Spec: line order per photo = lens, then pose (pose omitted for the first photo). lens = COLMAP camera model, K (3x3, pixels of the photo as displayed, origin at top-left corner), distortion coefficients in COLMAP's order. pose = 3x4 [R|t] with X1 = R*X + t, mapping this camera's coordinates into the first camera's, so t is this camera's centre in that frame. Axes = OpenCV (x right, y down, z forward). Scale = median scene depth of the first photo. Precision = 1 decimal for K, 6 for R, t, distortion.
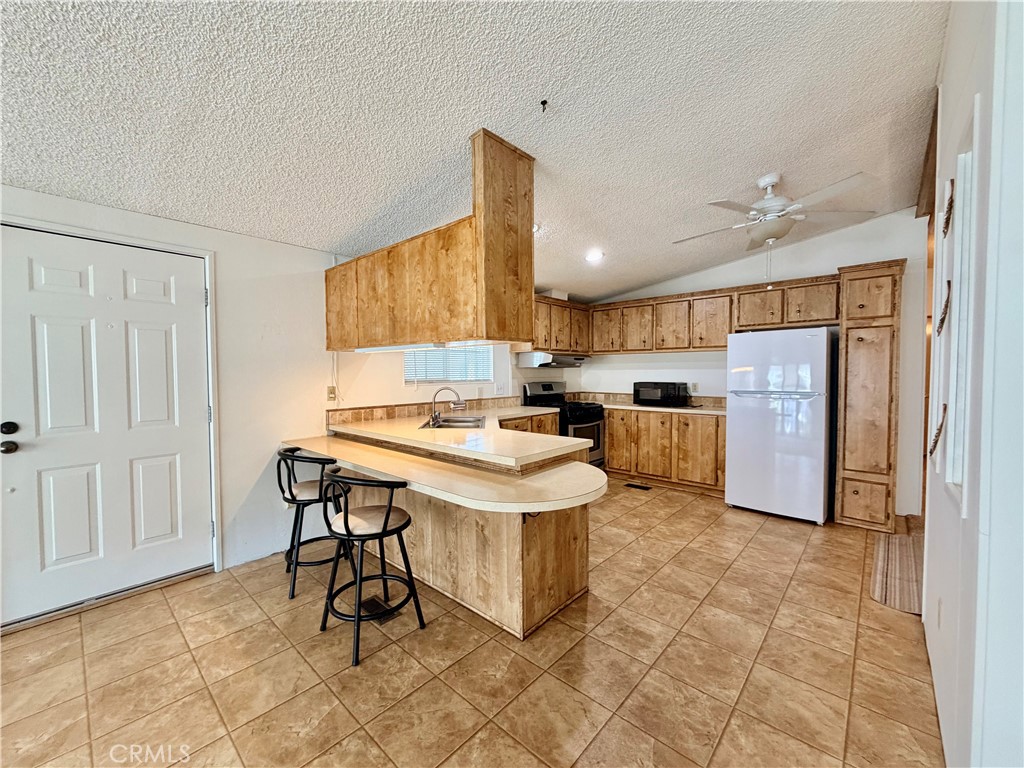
lens RADIAL K [[410.7, 0, 509.4], [0, 410.7, 385.4], [0, 0, 1]] dist [0.000977, 0.000062]
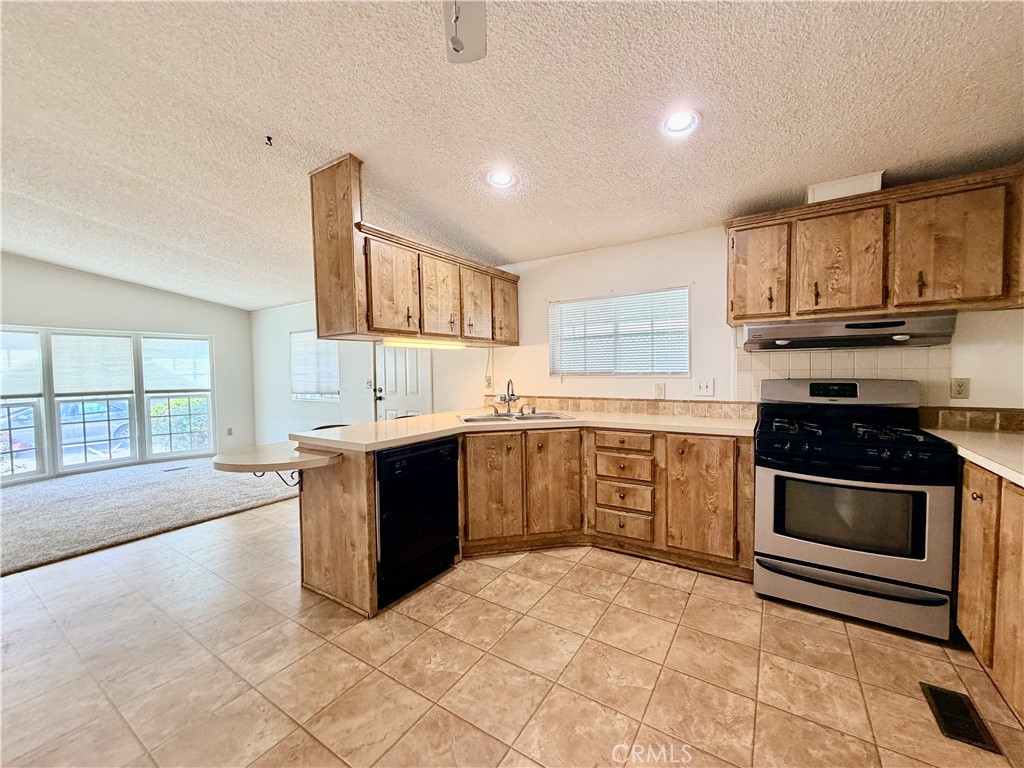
lens RADIAL K [[410.7, 0, 509.4], [0, 410.7, 385.4], [0, 0, 1]] dist [0.000977, 0.000062]
pose [[0.158680, 0.040080, -0.986516, 0.746529], [-0.018978, 0.999115, 0.037540, -0.016833], [0.987148, 0.012765, 0.159300, 0.805524]]
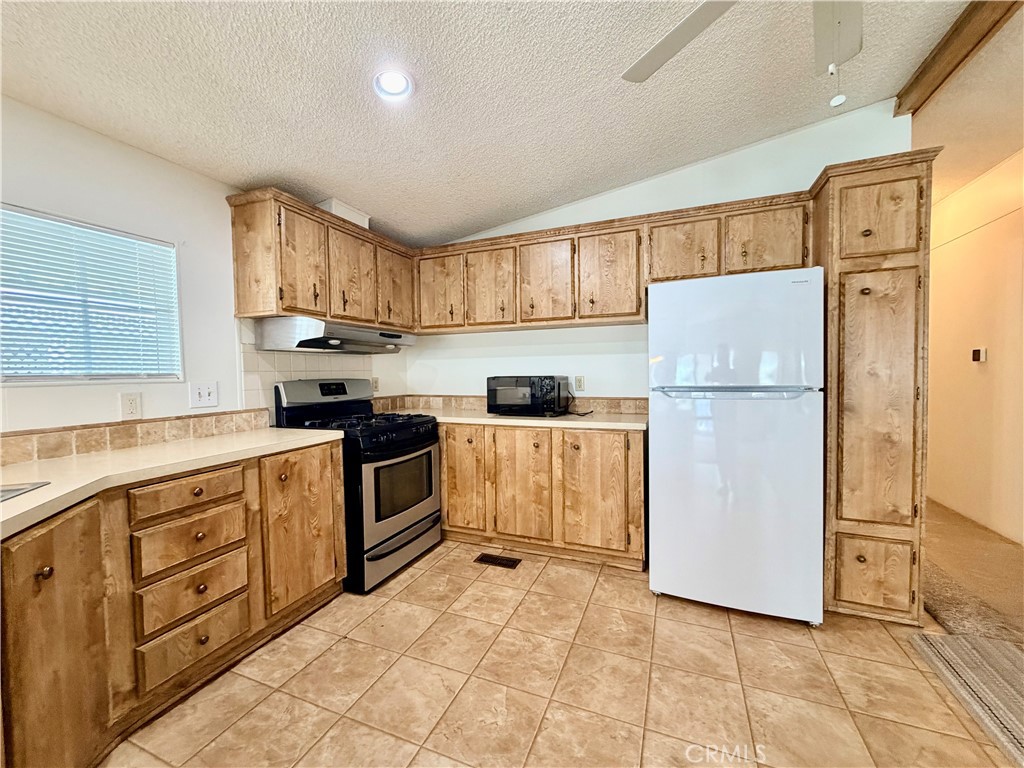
lens RADIAL K [[410.7, 0, 509.4], [0, 410.7, 385.4], [0, 0, 1]] dist [0.000977, 0.000062]
pose [[0.940390, -0.021345, 0.339427, 0.186793], [0.021975, 0.999757, 0.001989, 0.005999], [-0.339387, 0.005589, 0.940630, 0.613463]]
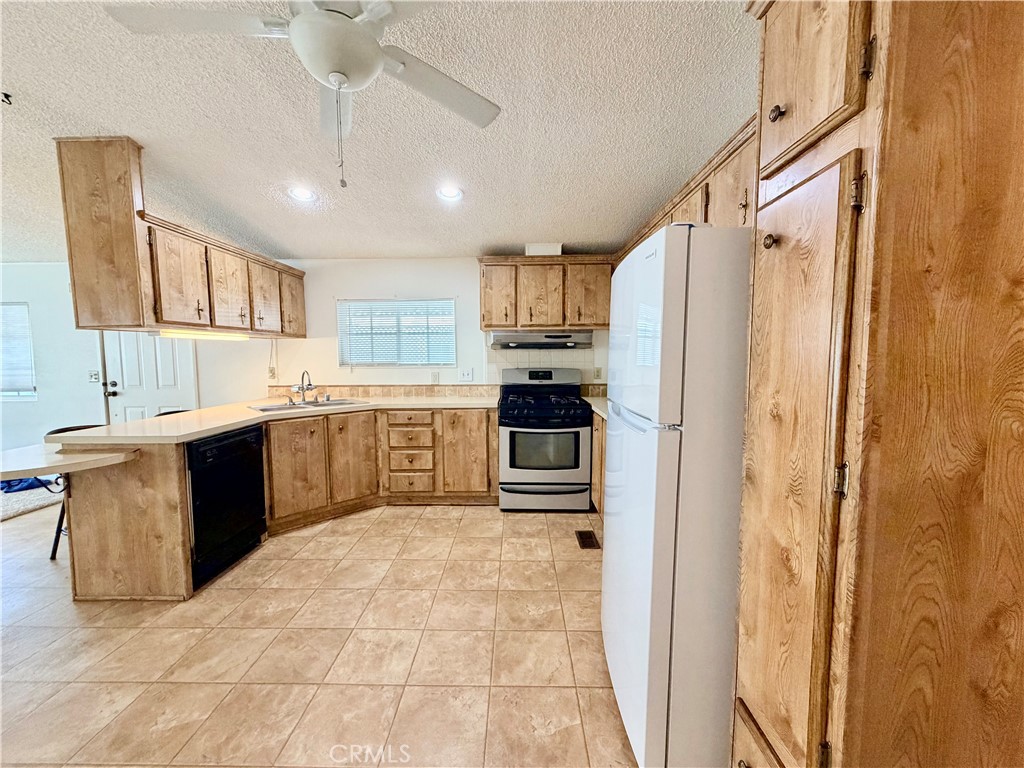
lens RADIAL K [[410.7, 0, 509.4], [0, 410.7, 385.4], [0, 0, 1]] dist [0.000977, 0.000062]
pose [[0.658717, 0.058179, -0.750138, 0.919535], [-0.021889, 0.998066, 0.058187, -0.028652], [0.752072, -0.021909, 0.658717, 0.668924]]
